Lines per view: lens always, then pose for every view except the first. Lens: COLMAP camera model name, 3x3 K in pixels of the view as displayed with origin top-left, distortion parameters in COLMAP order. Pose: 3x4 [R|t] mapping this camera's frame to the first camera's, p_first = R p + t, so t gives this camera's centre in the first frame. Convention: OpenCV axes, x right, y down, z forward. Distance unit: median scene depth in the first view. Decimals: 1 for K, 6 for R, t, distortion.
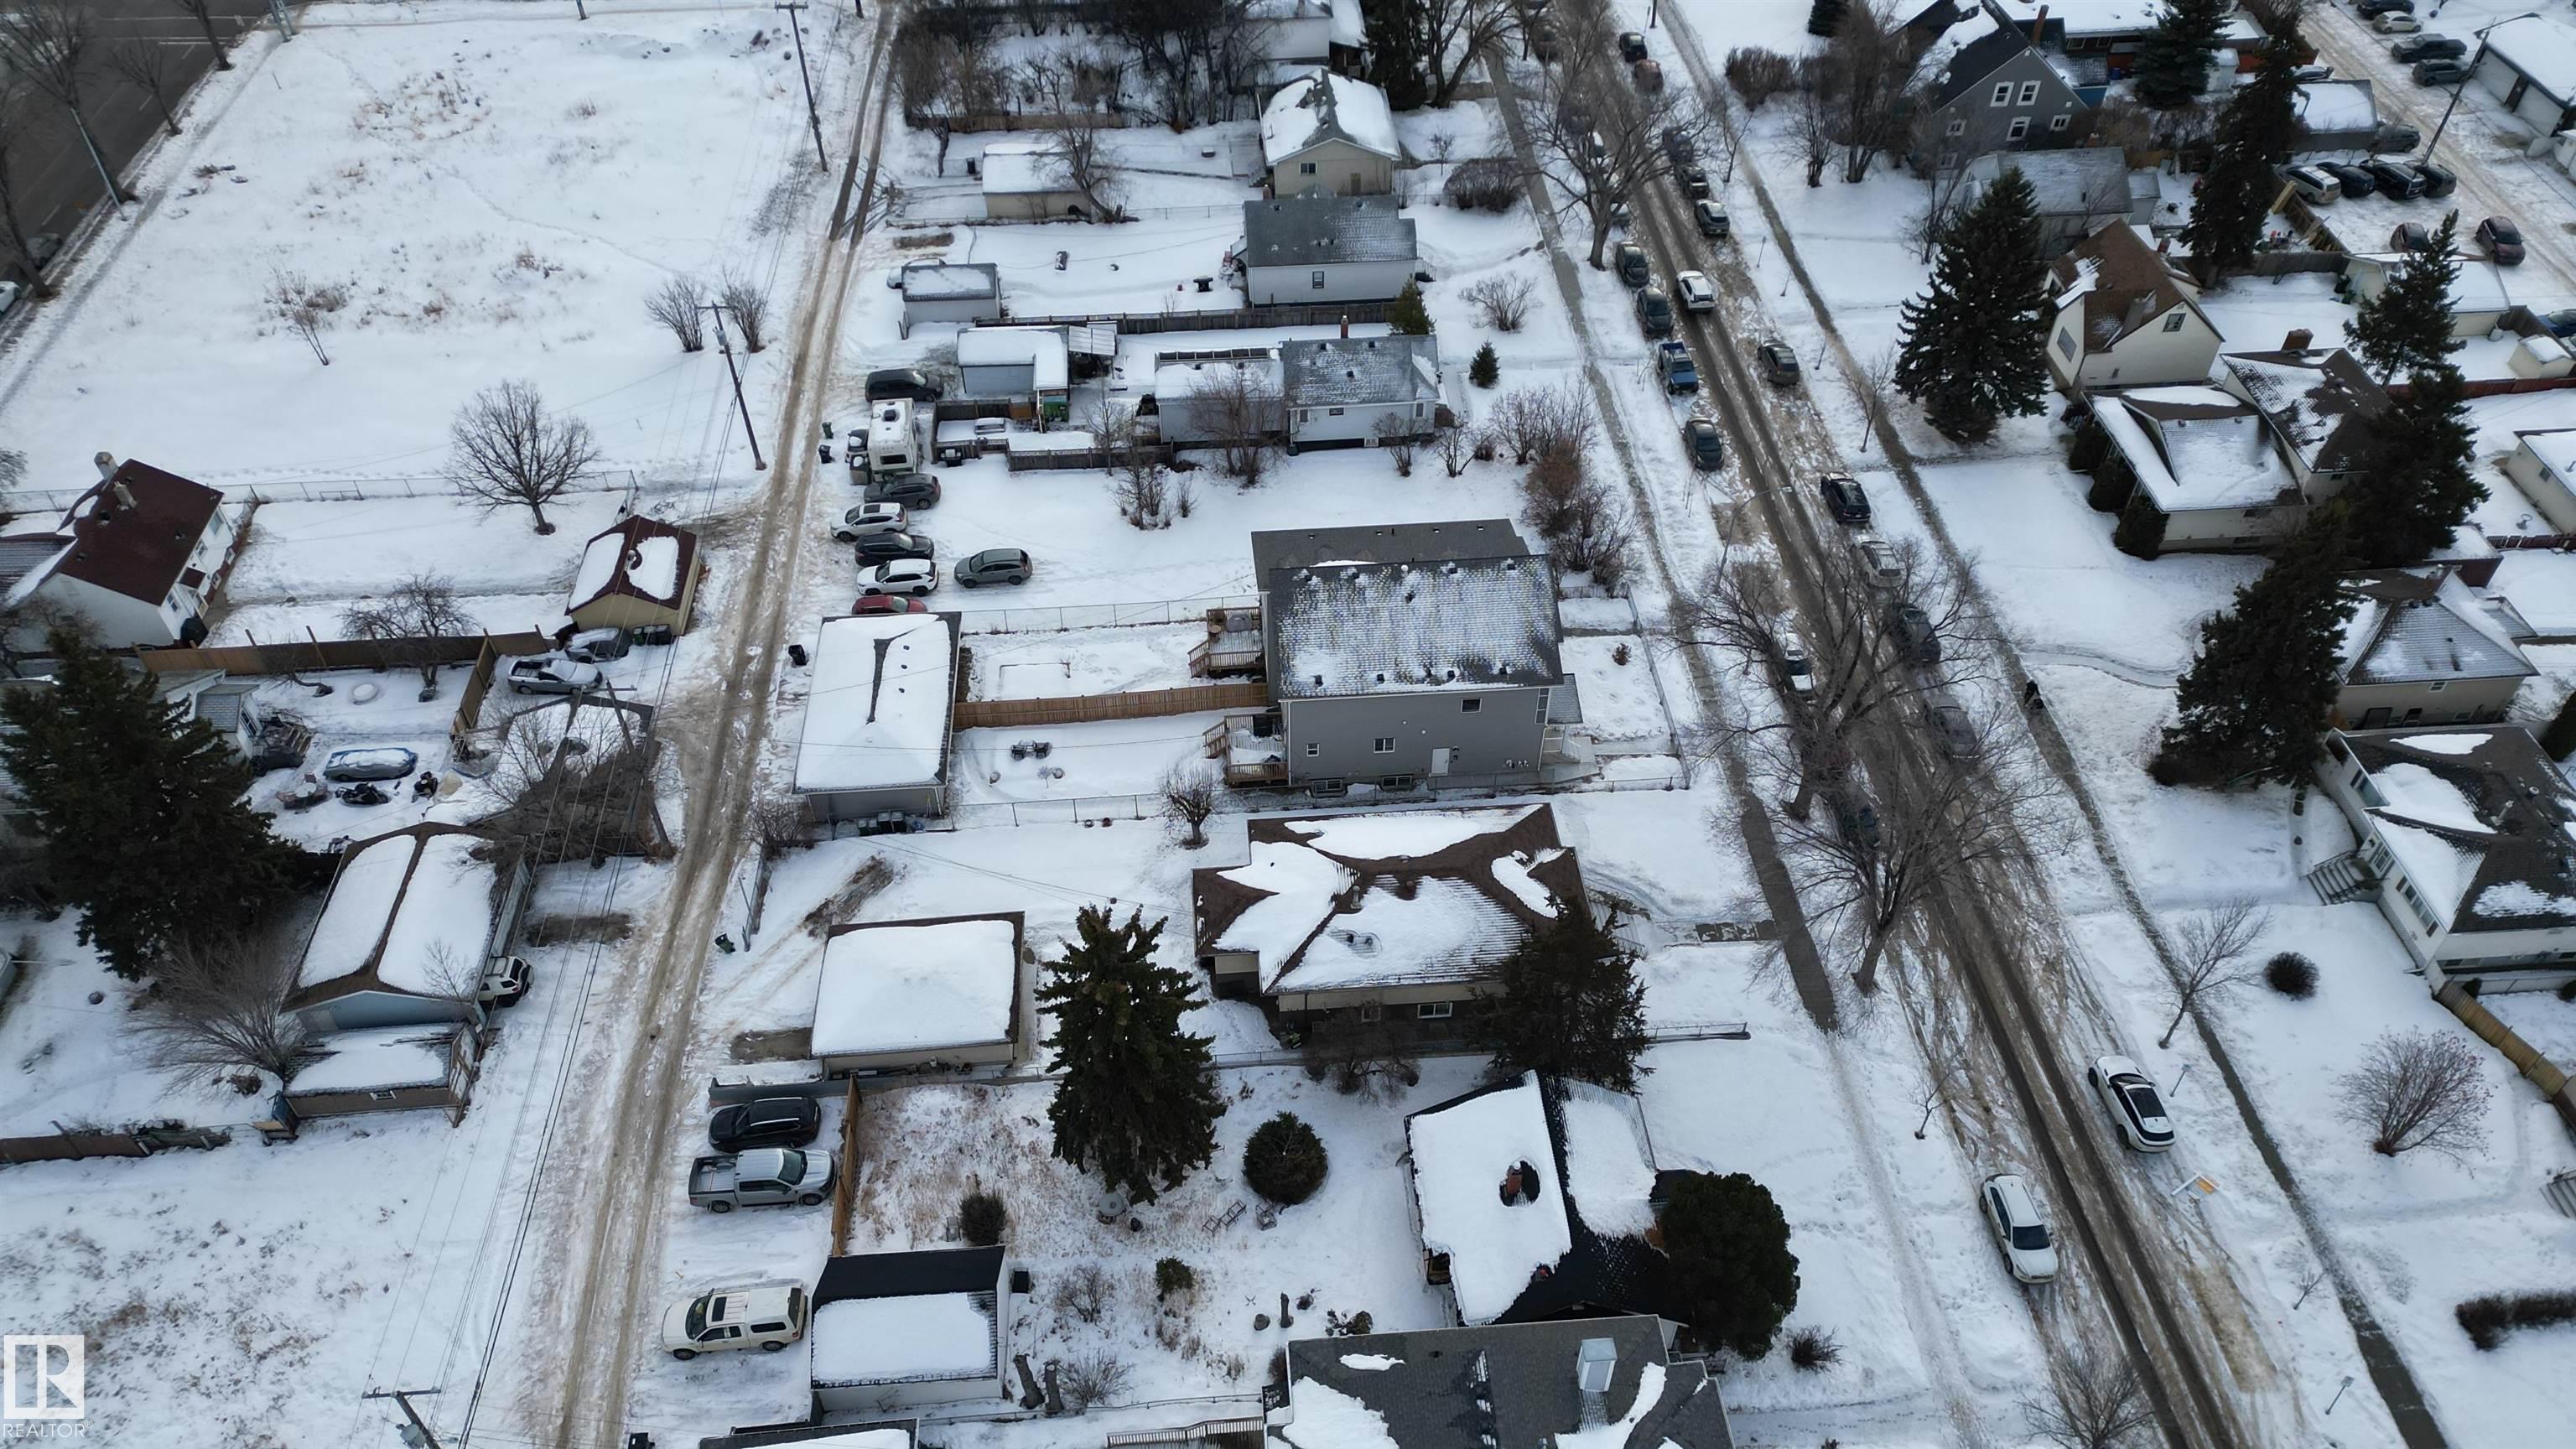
lens RADIAL K [[1793.1, 0, 1283.3], [0, 1793.1, 702.4], [0, 0, 1]] dist [0.095596, -0.082215]
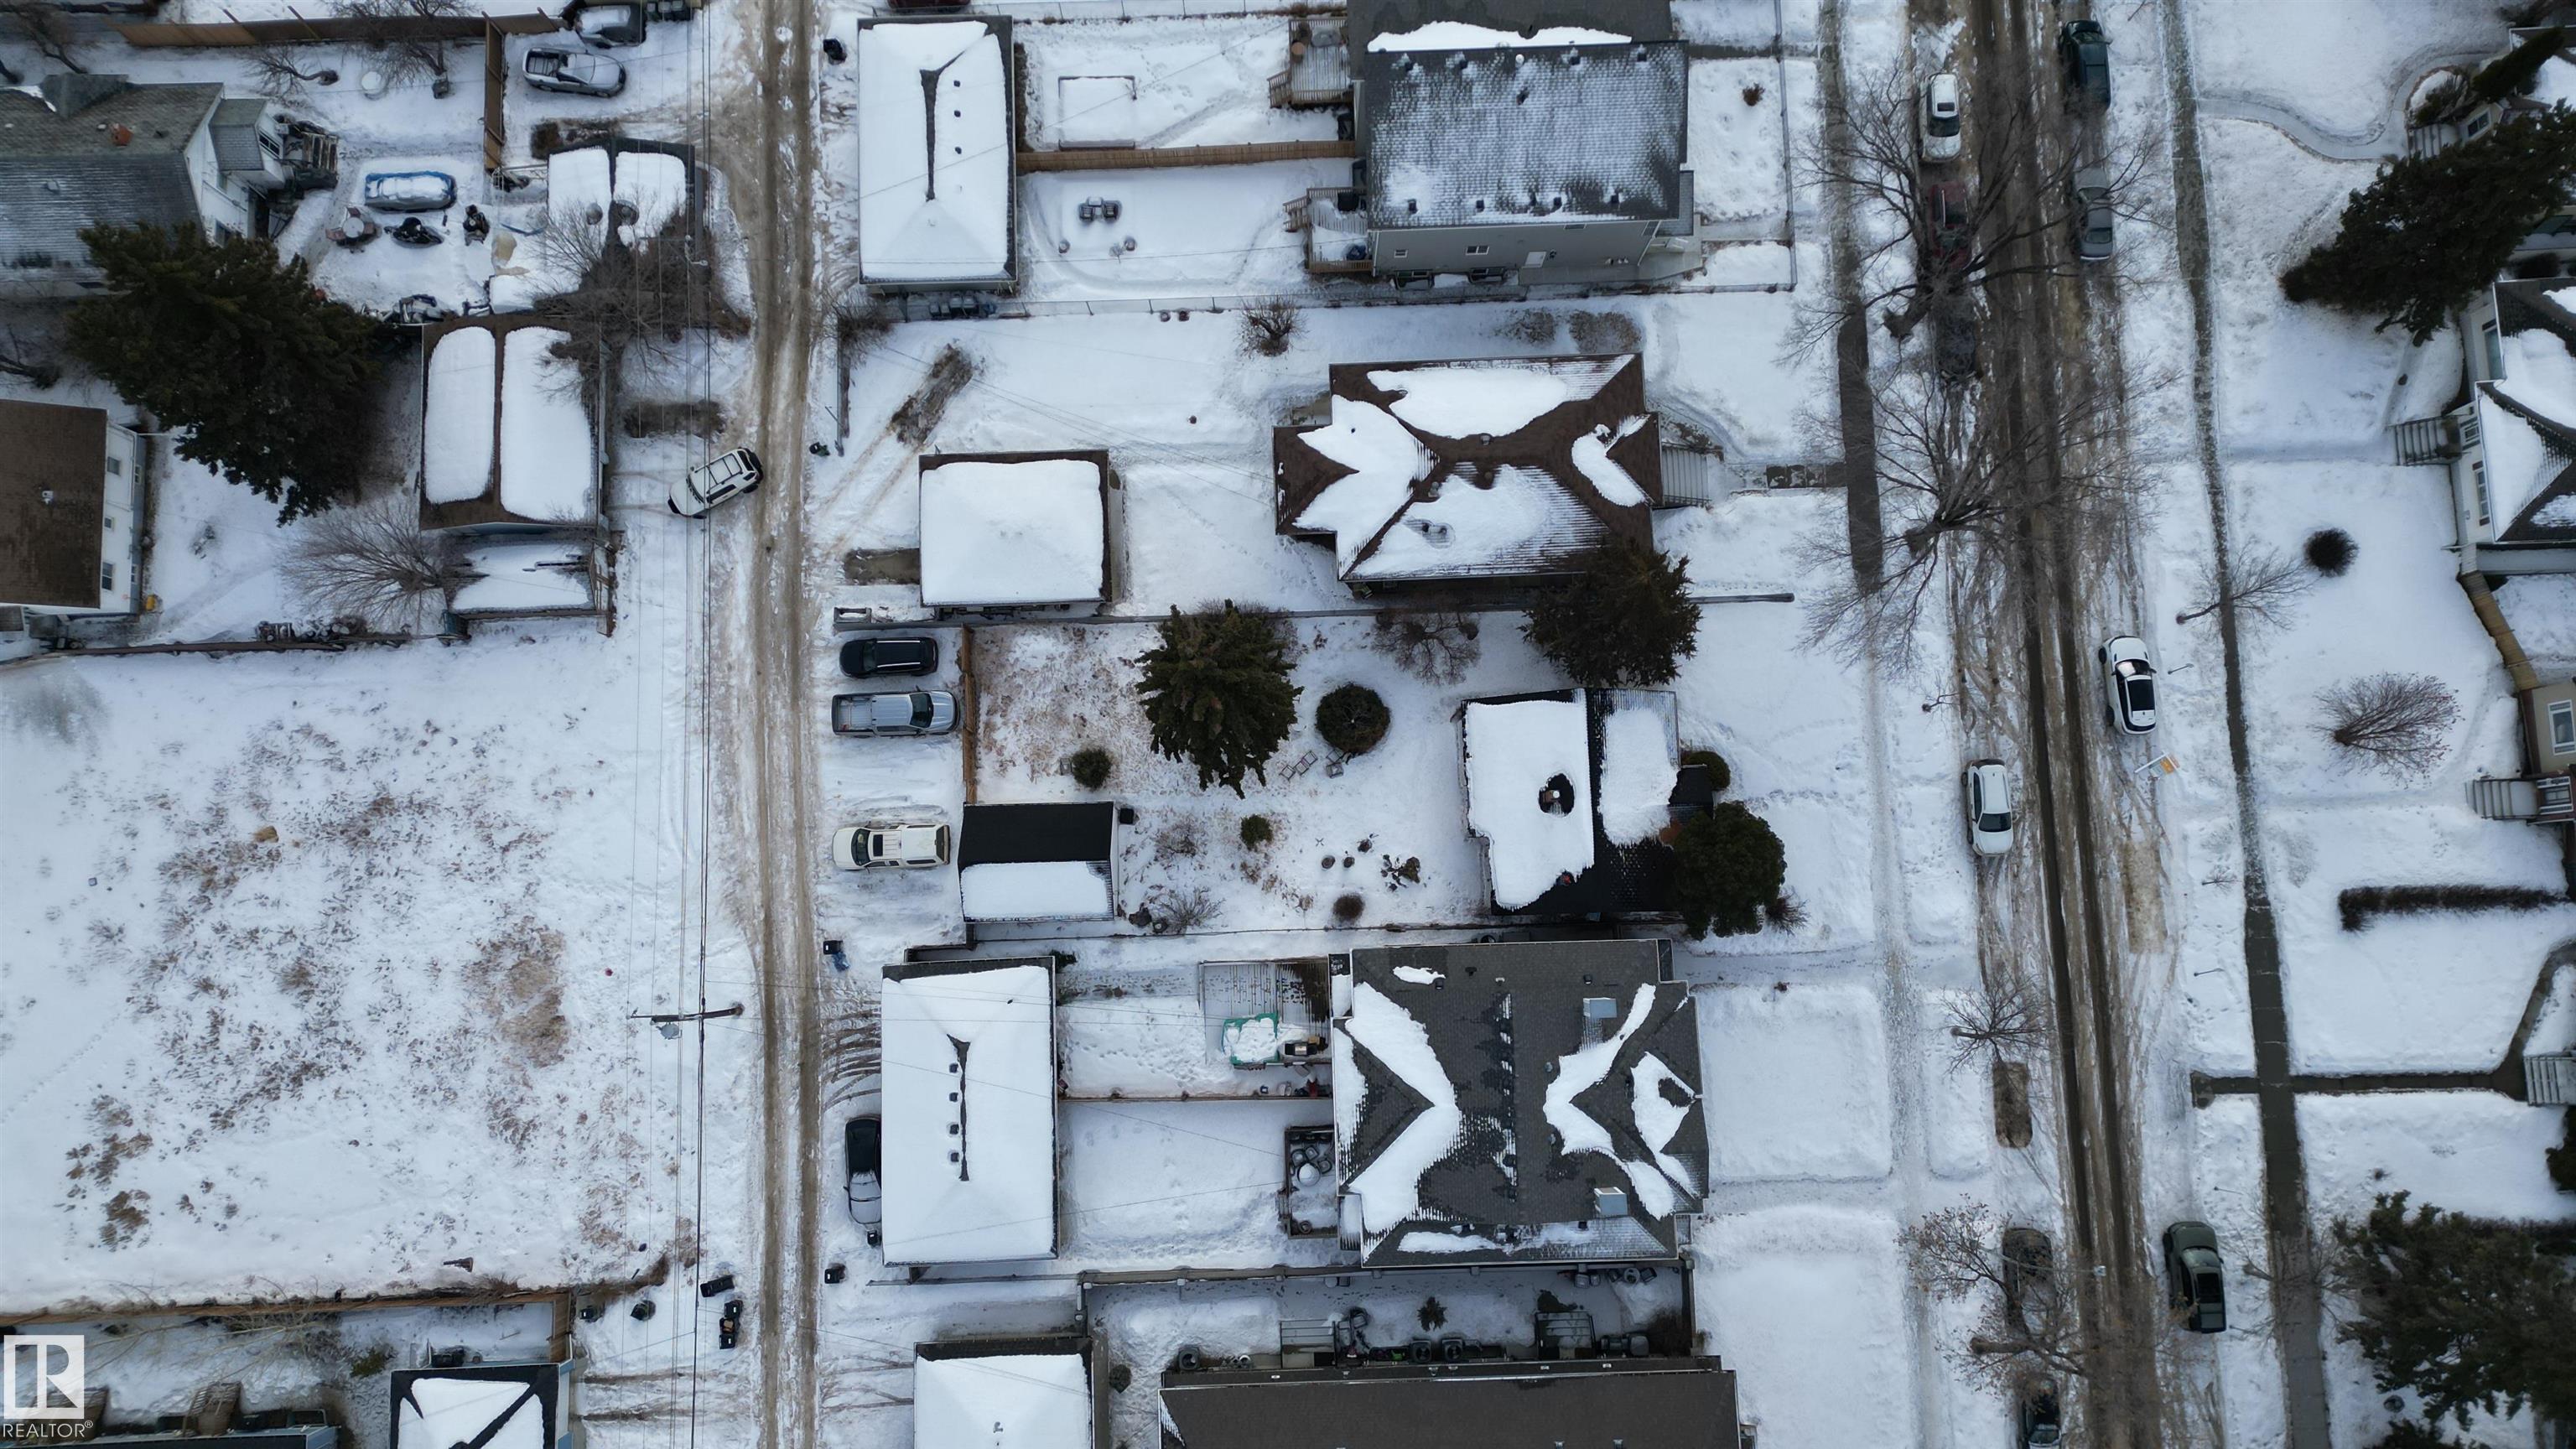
lens RADIAL K [[1777.4, 0, 1288.9], [0, 1777.4, 721.0], [0, 0, 1]] dist [0.095784, -0.090596]
pose [[0.999225, 0.038791, -0.006715, -0.029610], [-0.026208, 0.782739, 0.621797, -0.405612], [0.029376, -0.621139, 0.783149, 0.118776]]
